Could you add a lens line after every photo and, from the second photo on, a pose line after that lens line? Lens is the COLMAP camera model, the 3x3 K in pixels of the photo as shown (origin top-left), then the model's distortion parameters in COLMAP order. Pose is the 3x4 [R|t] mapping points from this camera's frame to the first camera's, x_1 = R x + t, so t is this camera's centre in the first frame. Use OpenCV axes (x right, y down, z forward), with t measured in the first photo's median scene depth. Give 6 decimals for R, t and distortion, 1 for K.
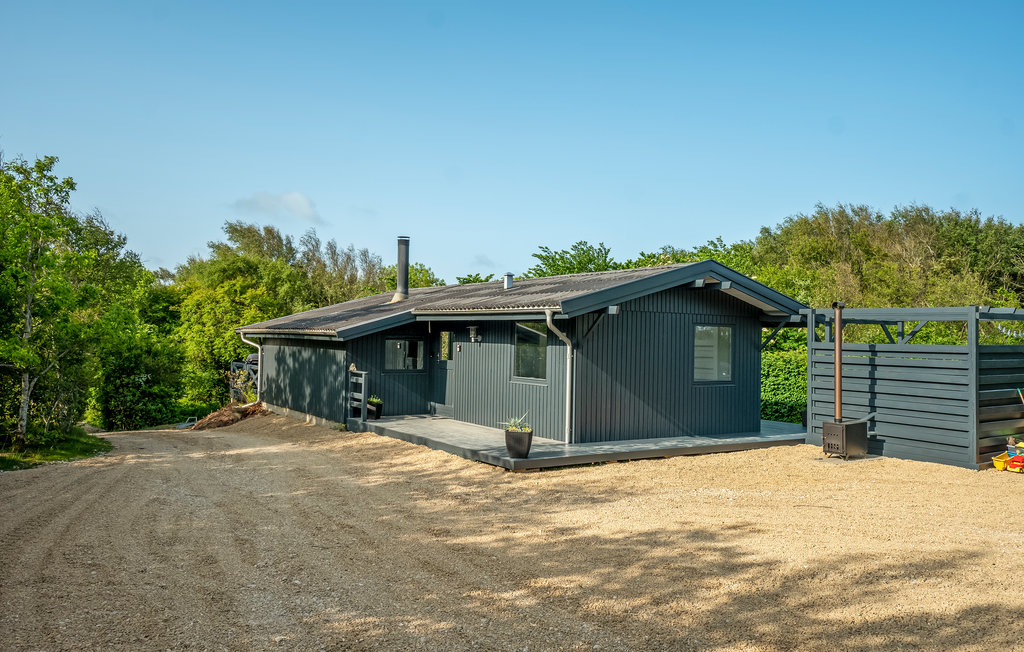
lens RADIAL K [[781.9, 0, 510.5], [0, 781.9, 324.6], [0, 0, 1]] dist [0.024255, 0.011949]
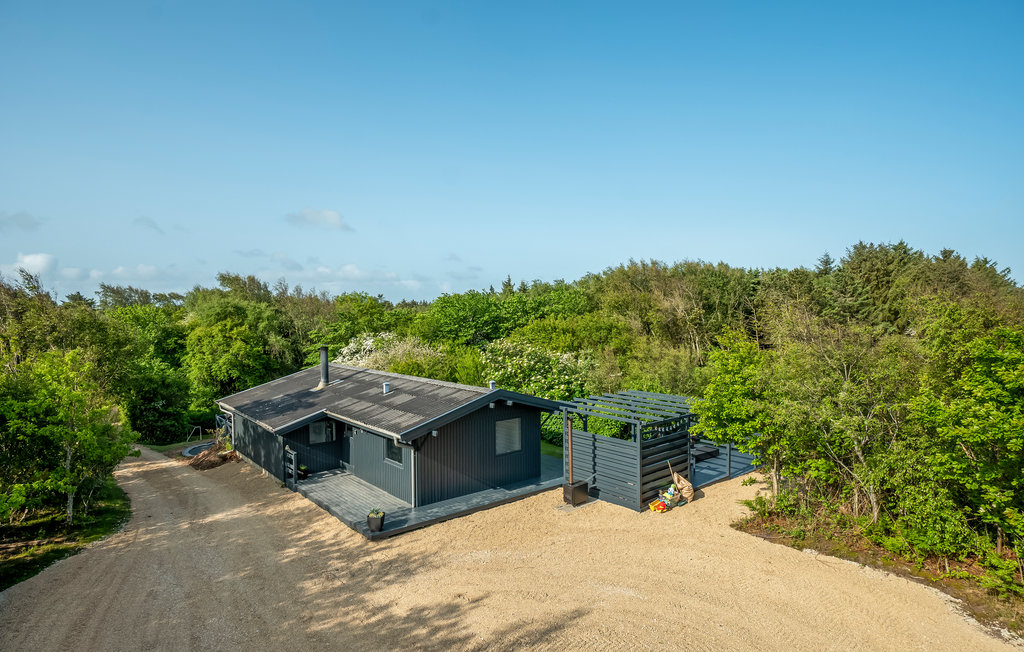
lens RADIAL K [[567.0, 0, 514.8], [0, 567.0, 329.2], [0, 0, 1]] dist [-0.020436, 0.001671]
pose [[0.993130, -0.027404, 0.113763, 0.059279], [0.020873, 0.998086, 0.058211, -0.108720], [-0.115140, -0.055436, 0.991801, -0.077562]]
